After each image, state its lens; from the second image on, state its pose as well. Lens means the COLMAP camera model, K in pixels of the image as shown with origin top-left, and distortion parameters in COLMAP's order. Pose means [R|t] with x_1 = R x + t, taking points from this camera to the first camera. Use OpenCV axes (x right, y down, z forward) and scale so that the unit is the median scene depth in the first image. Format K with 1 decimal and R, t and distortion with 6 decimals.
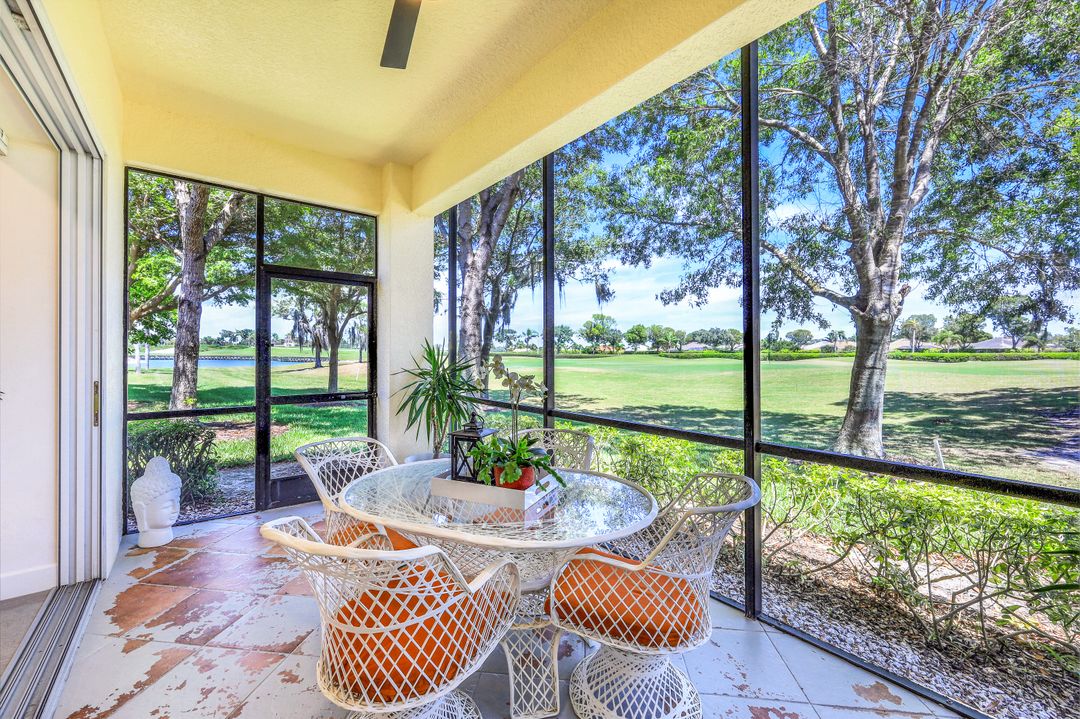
lens RADIAL K [[438.4, 0, 537.6], [0, 438.4, 352.9], [0, 0, 1]] dist [-0.000429, -0.000130]
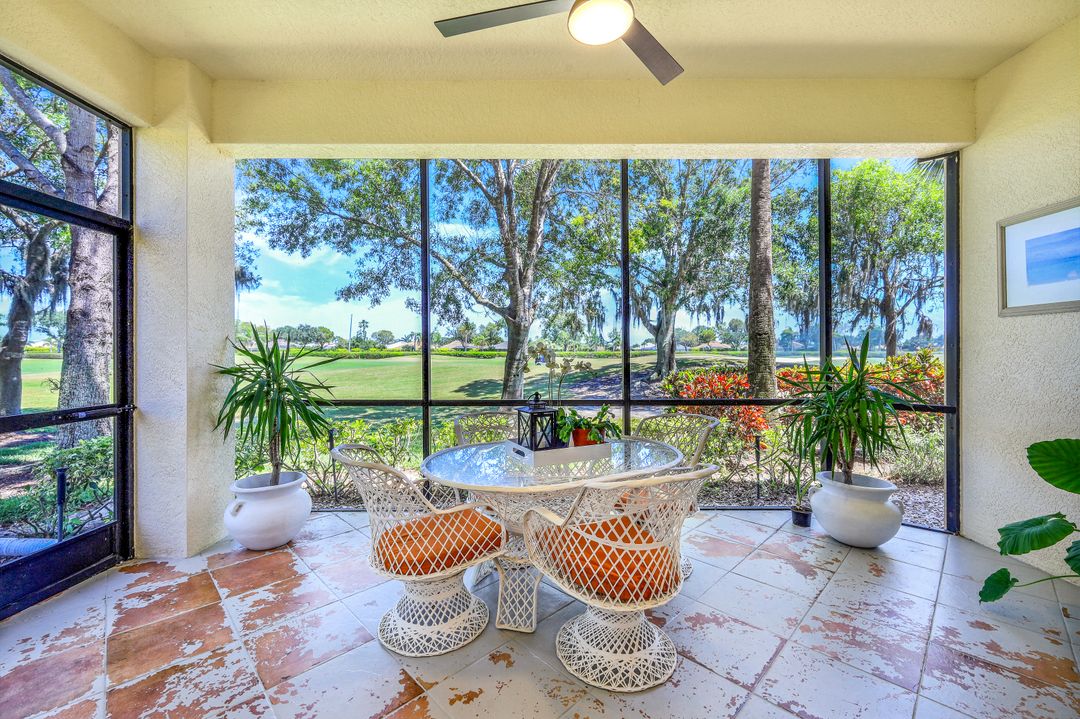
lens RADIAL K [[432.4, 0, 540.0], [0, 432.4, 359.5], [0, 0, 1]] dist [-0.008435, -0.000056]
pose [[0.622119, -0.012954, 0.782815, -0.142817], [-0.001406, 0.999843, 0.017662, 0.004250], [-0.782921, -0.012088, 0.622003, 0.045394]]
